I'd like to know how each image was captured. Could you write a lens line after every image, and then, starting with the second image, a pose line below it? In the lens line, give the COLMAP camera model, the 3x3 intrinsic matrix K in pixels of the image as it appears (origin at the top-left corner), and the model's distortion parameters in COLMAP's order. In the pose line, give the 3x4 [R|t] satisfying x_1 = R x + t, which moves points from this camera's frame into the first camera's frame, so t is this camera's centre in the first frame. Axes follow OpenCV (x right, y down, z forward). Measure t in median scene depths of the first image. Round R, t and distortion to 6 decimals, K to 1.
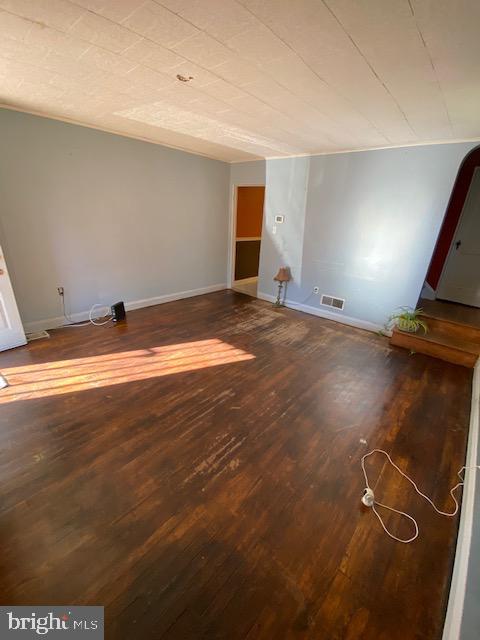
lens RADIAL K [[256.9, 0, 241.3], [0, 256.9, 321.0], [0, 0, 1]] dist [0.025434, -0.021611]
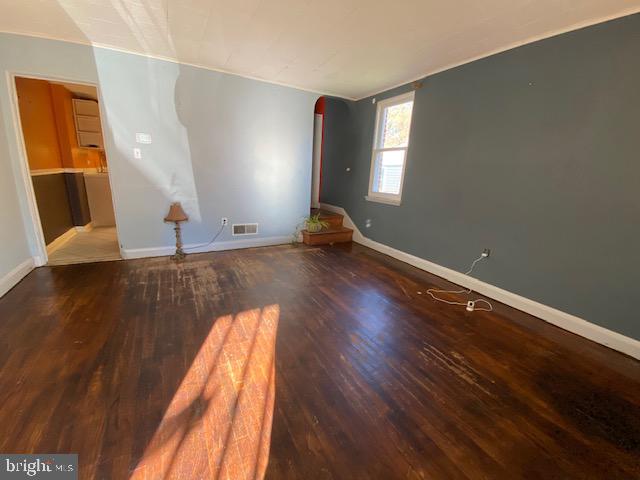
lens RADIAL K [[256.9, 0, 320.8], [0, 256.9, 236.5], [0, 0, 1]] dist [0.025434, -0.021611]
pose [[0.326268, -0.265705, 0.907166, -0.456841], [0.324485, 0.932850, 0.156525, -0.114795], [-0.887840, 0.243293, 0.390576, 0.414122]]
